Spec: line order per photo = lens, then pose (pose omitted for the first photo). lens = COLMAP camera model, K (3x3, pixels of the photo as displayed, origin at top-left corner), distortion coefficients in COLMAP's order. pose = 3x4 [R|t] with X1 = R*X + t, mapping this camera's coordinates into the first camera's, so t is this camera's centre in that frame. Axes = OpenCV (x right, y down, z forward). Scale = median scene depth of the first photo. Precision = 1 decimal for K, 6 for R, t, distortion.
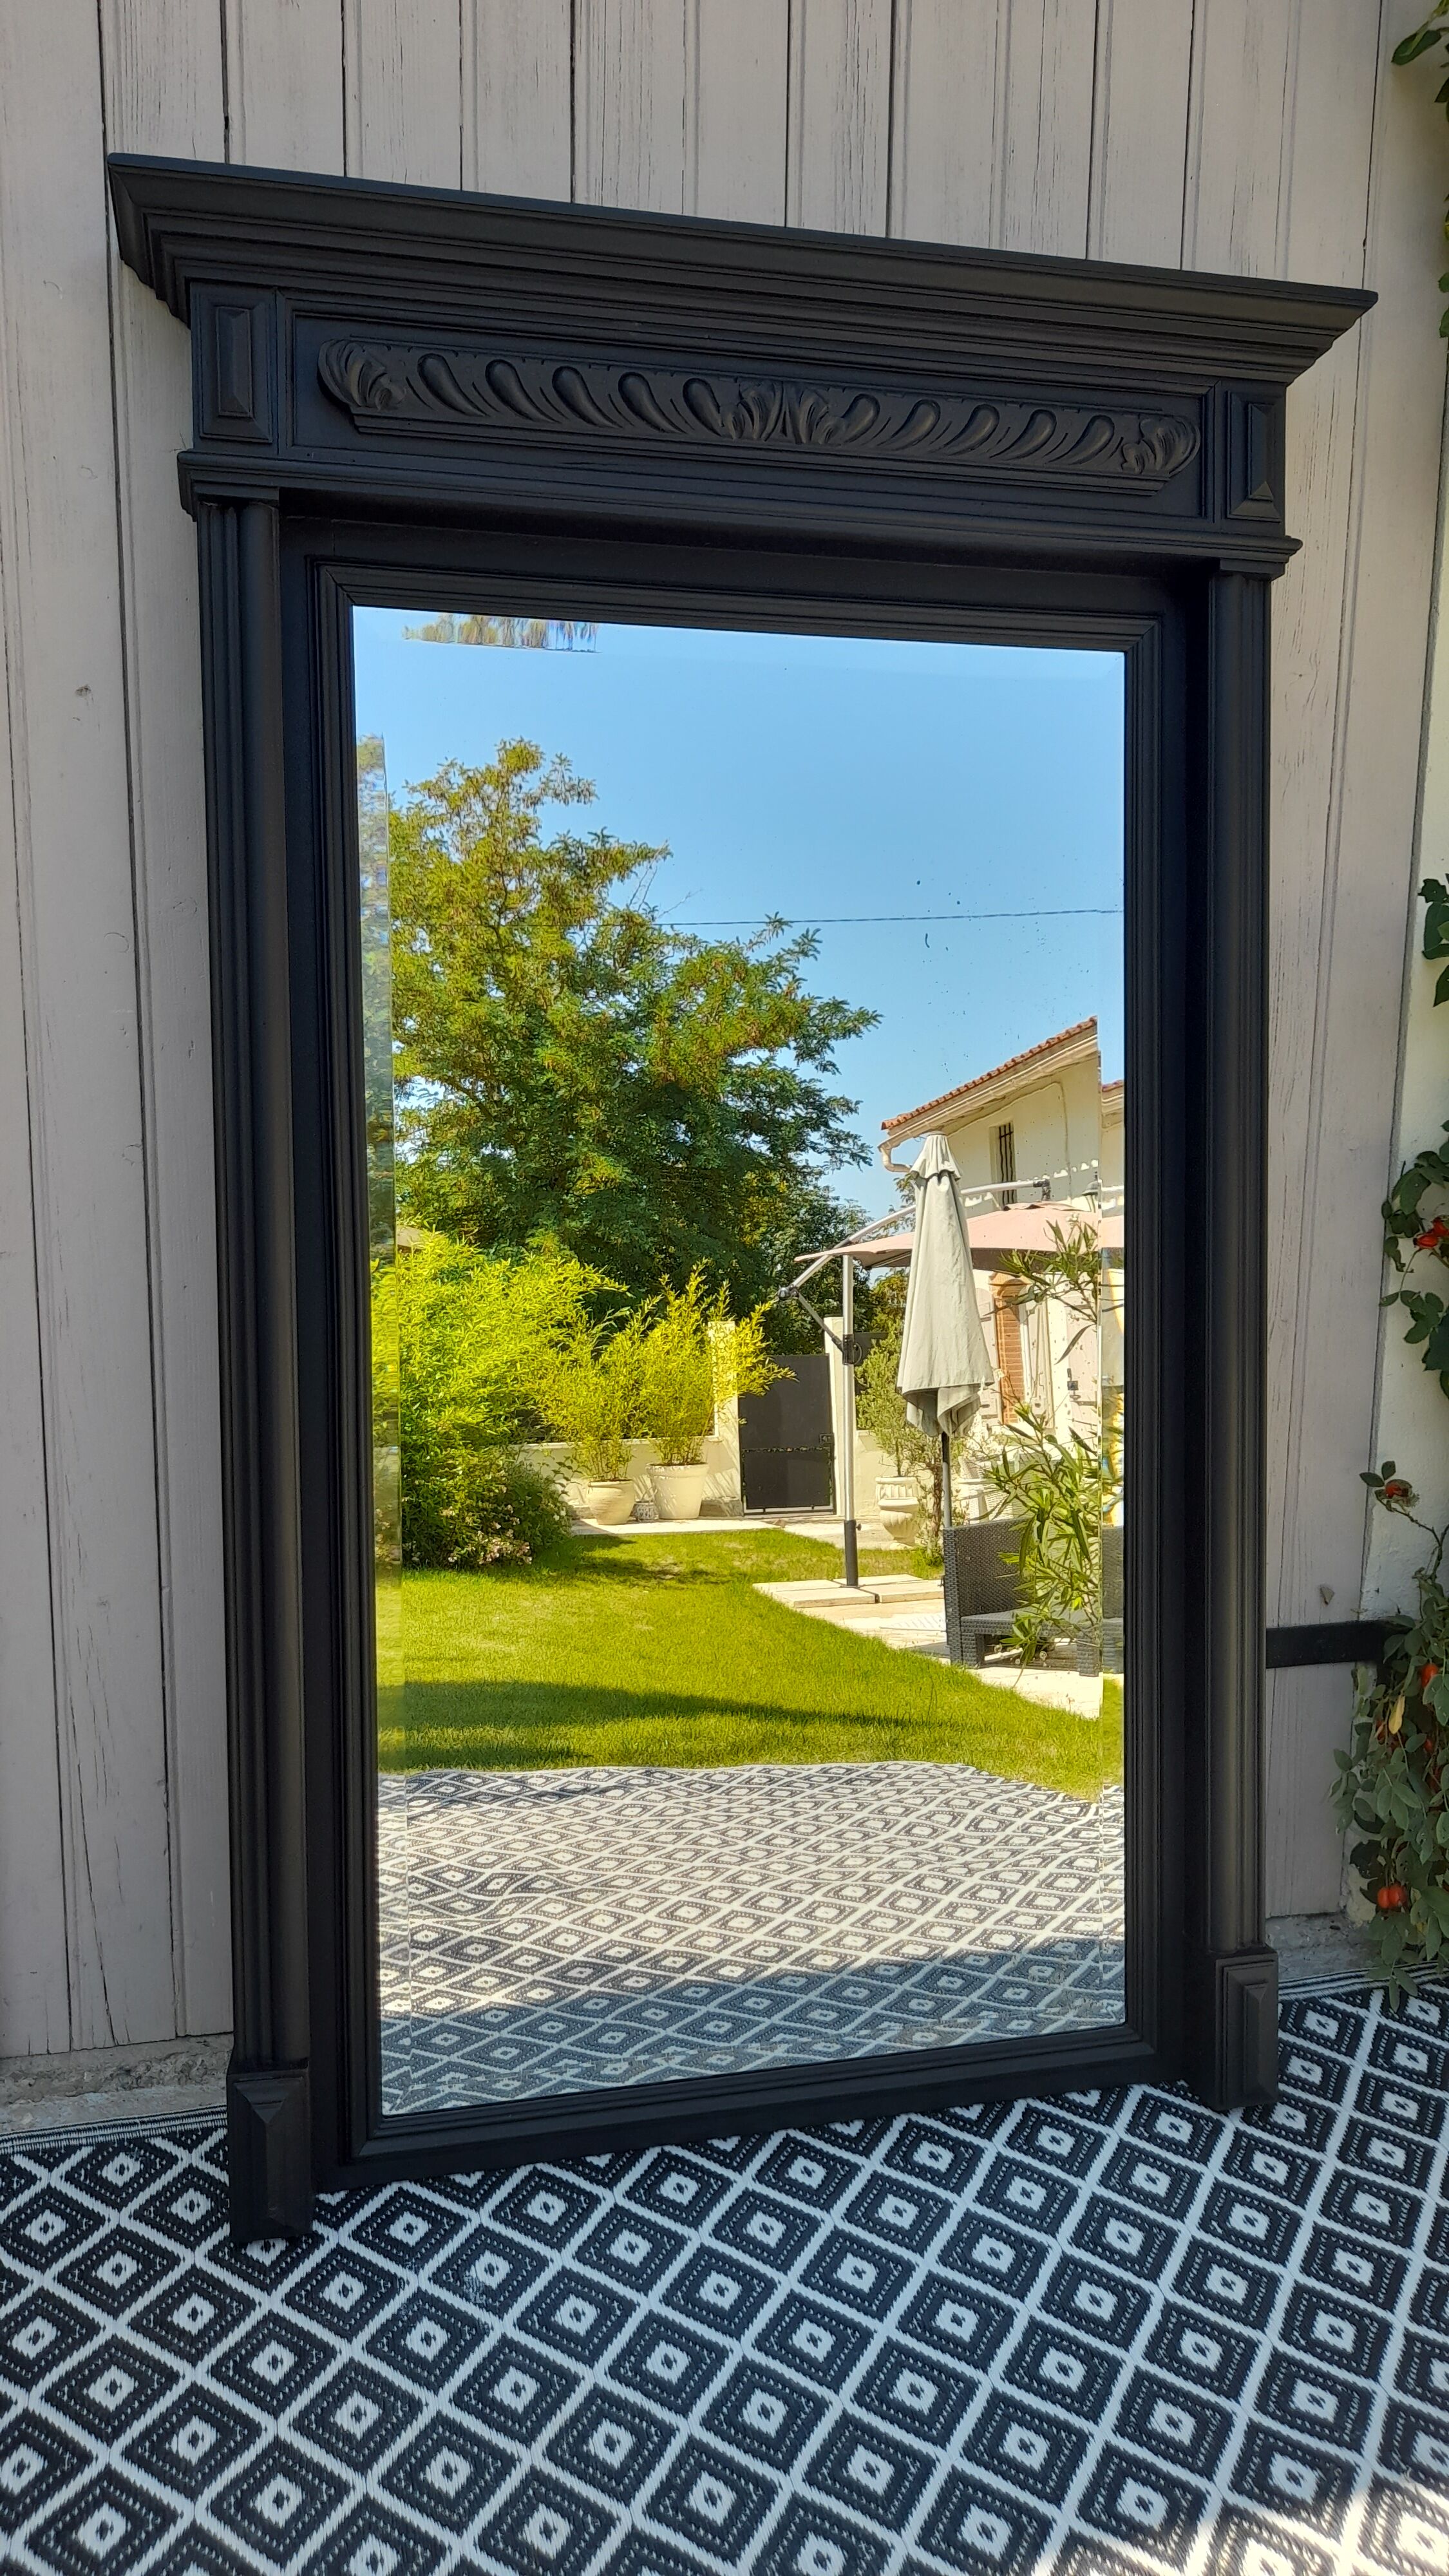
lens RADIAL K [[1893.4, 0, 726.2], [0, 1893.4, 1314.4], [0, 0, 1]] dist [0.013550, 0.001137]
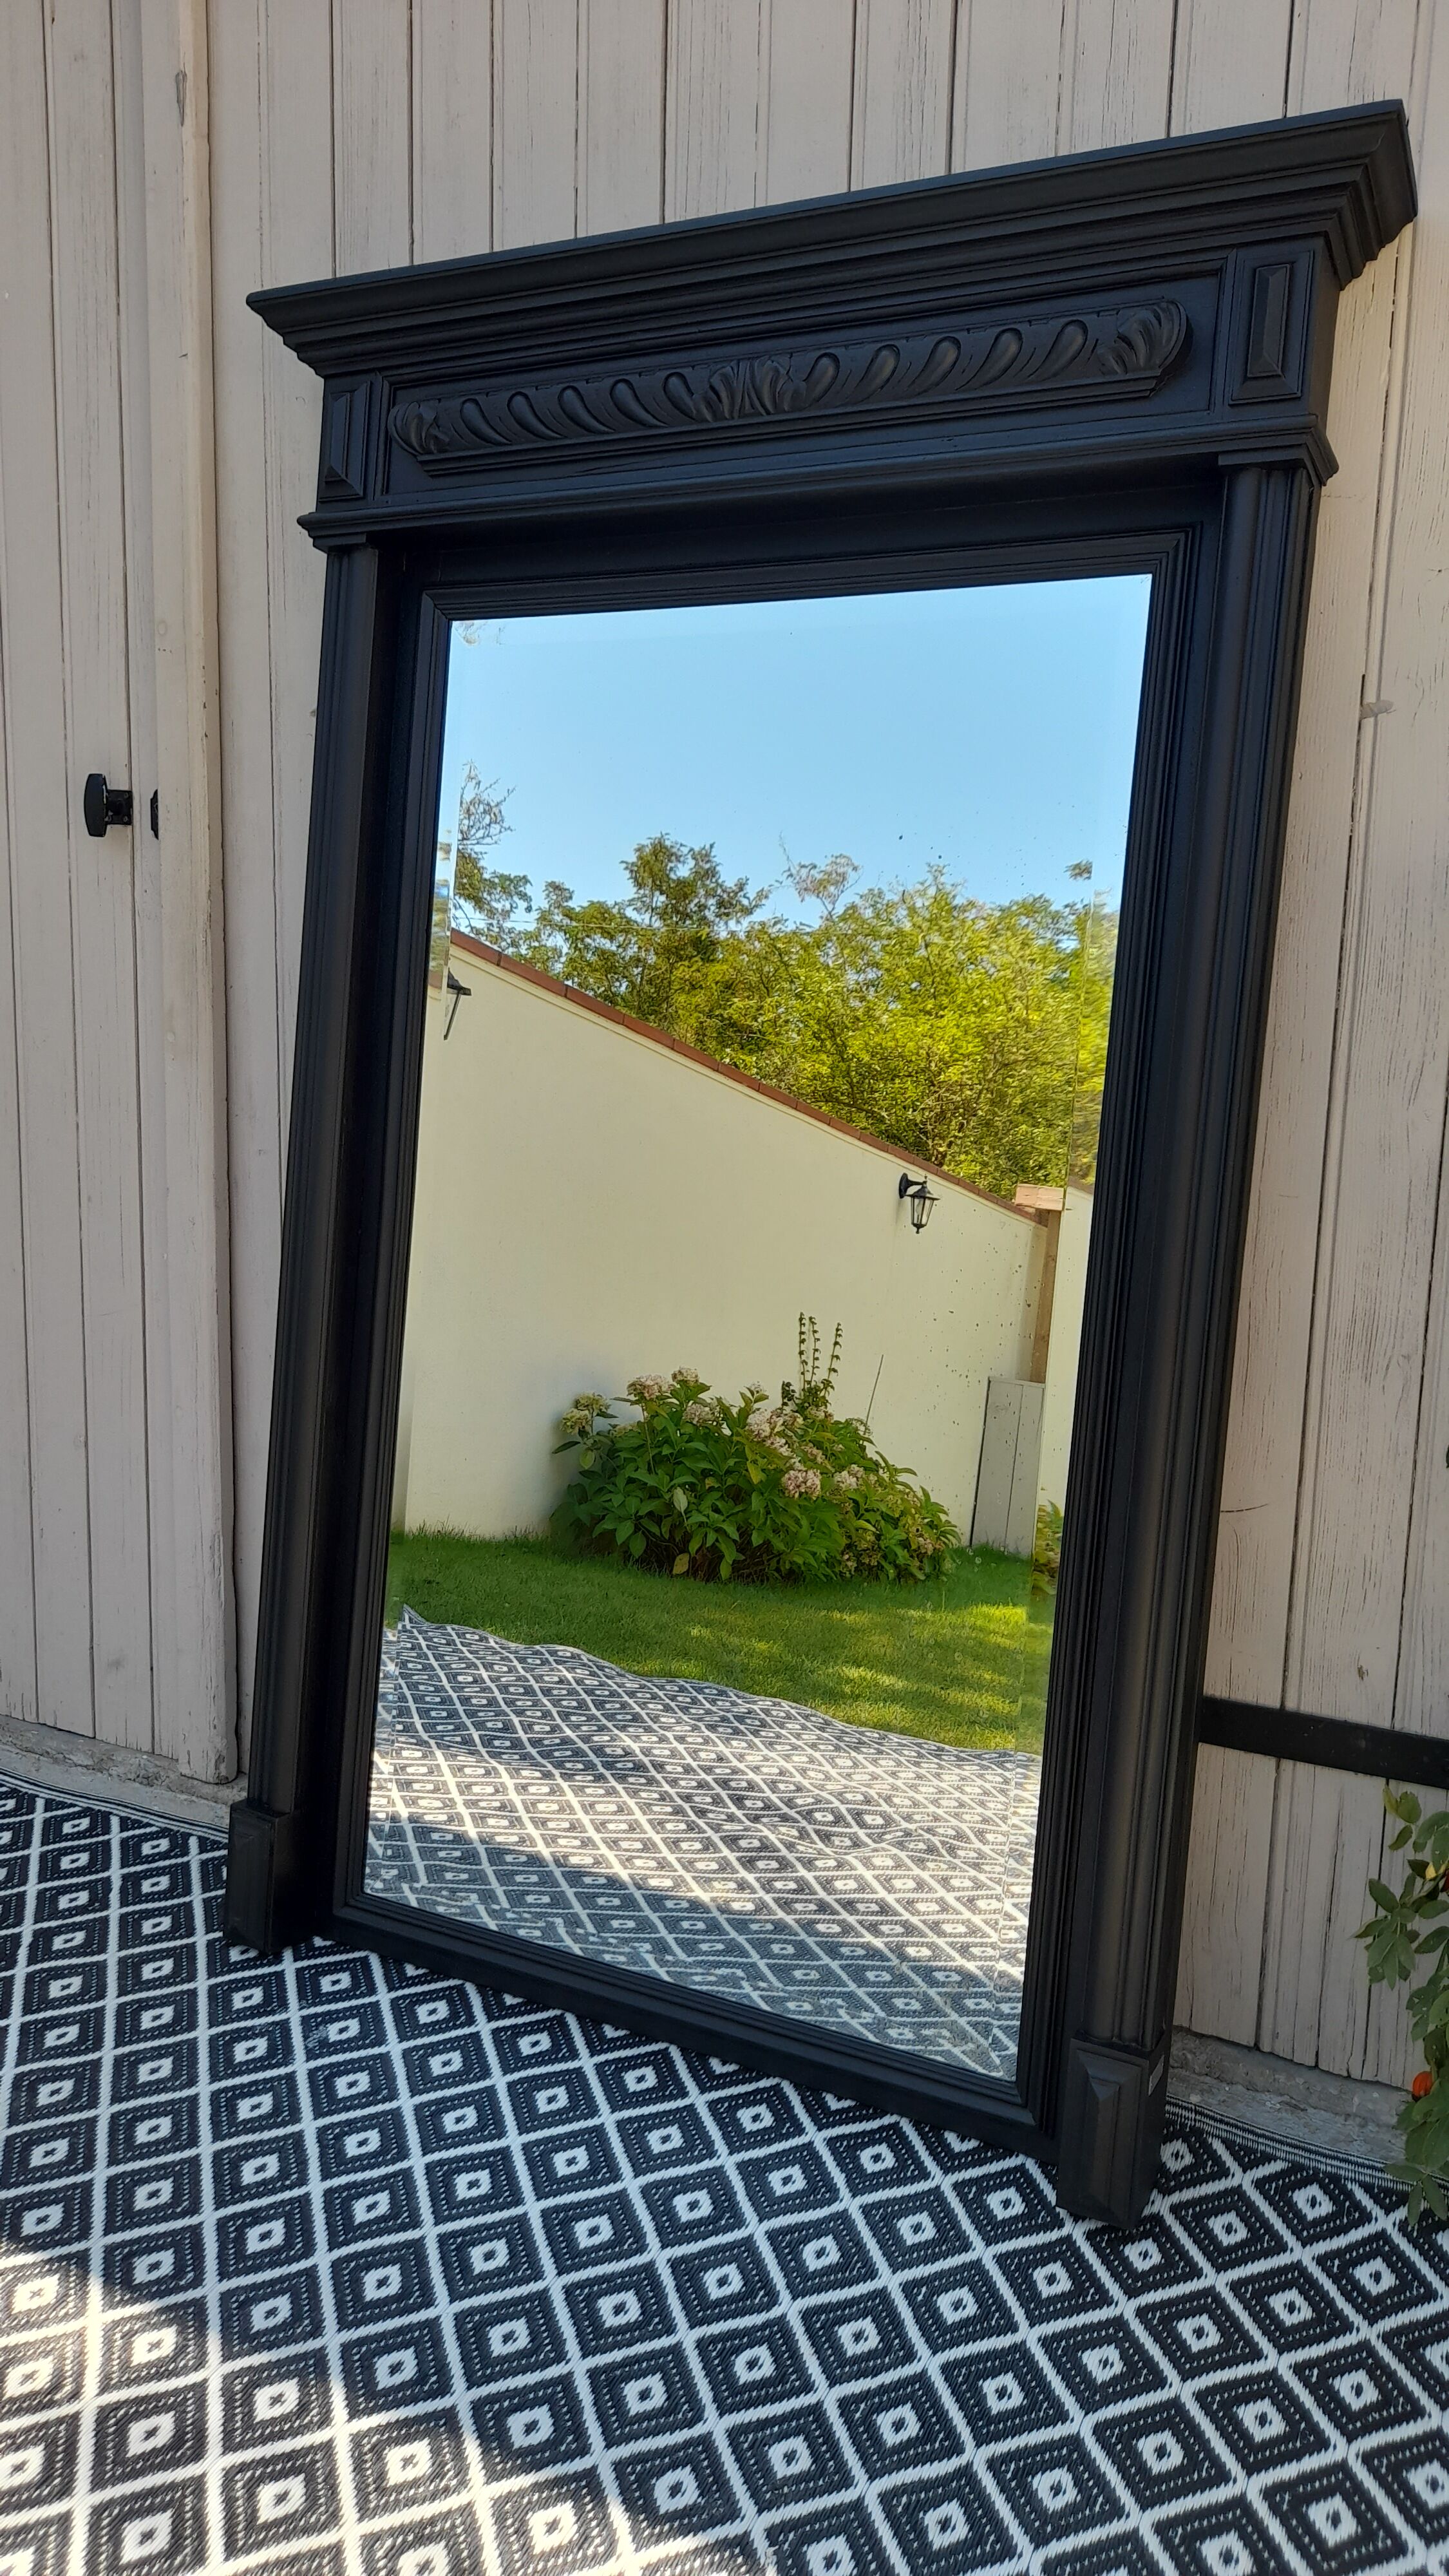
lens RADIAL K [[1987.8, 0, 724.5], [0, 1987.8, 1288.0], [0, 0, 1]] dist [0.005549, 0.105794]
pose [[0.750779, 0.112695, -0.650869, 0.727342], [-0.121742, 0.992067, 0.031343, -0.017978], [0.649238, 0.055706, 0.758542, 0.172941]]
